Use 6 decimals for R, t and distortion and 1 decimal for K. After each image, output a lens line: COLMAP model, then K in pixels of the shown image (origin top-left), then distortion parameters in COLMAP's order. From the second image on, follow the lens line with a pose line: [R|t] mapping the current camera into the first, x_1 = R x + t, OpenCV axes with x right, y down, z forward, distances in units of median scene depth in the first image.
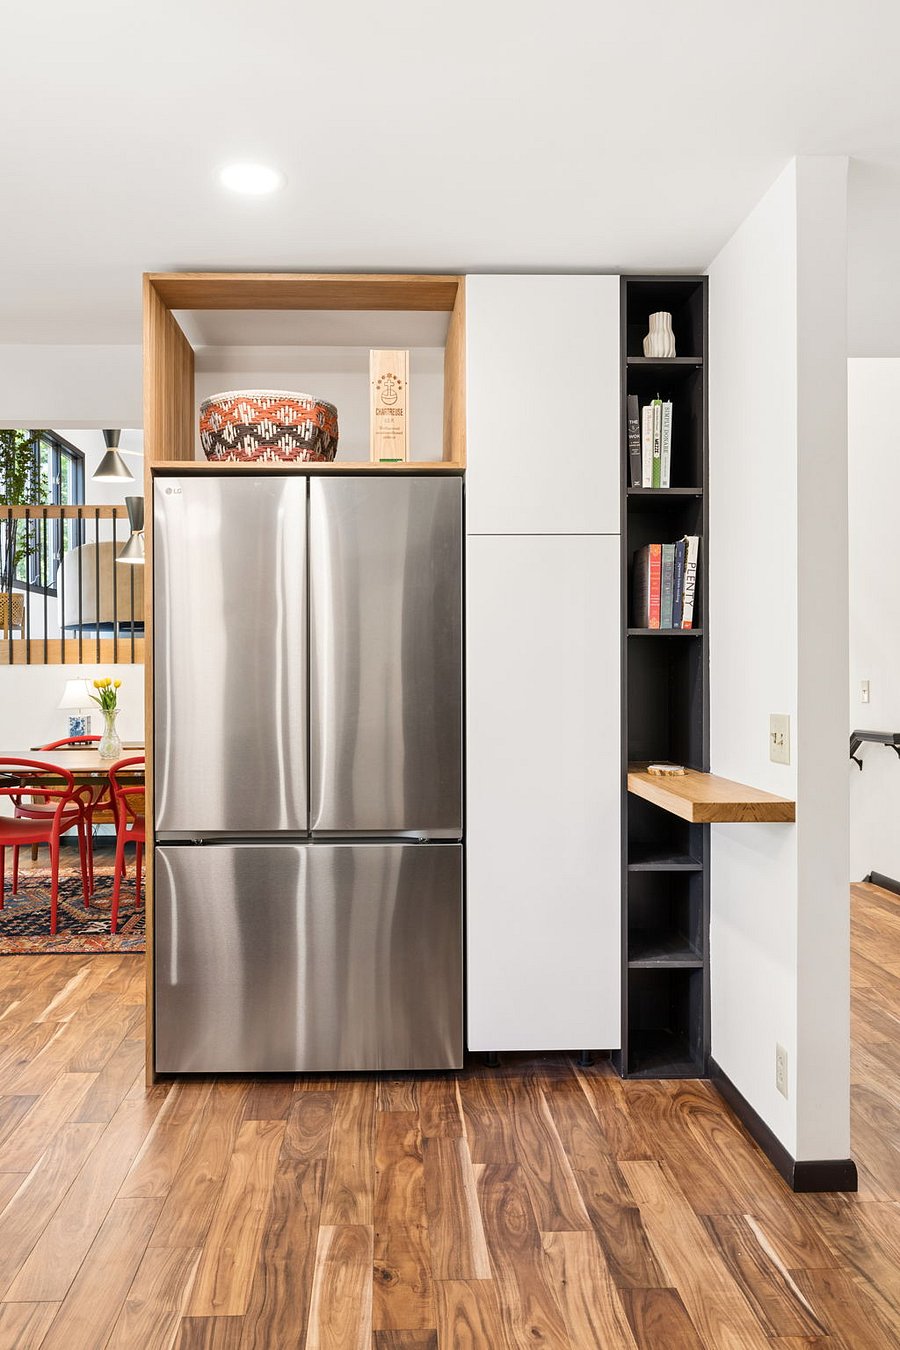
lens RADIAL K [[995.0, 0, 414.3], [0, 995.0, 667.9], [0, 0, 1]] dist [-0.003734, -0.000958]
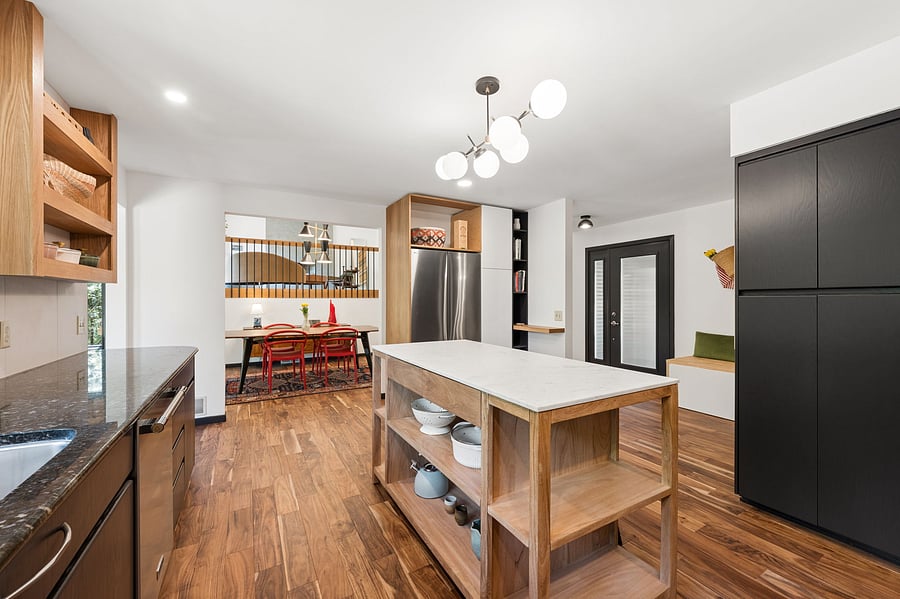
lens RADIAL K [[356.1, 0, 450.0], [0, 356.1, 299.5], [0, 0, 1]] dist [0.000169, -0.000223]
pose [[0.882703, 0.002556, 0.469925, -0.743681], [-0.003906, 0.999991, 0.001898, -0.007184], [-0.469916, -0.003510, 0.882704, -0.228969]]
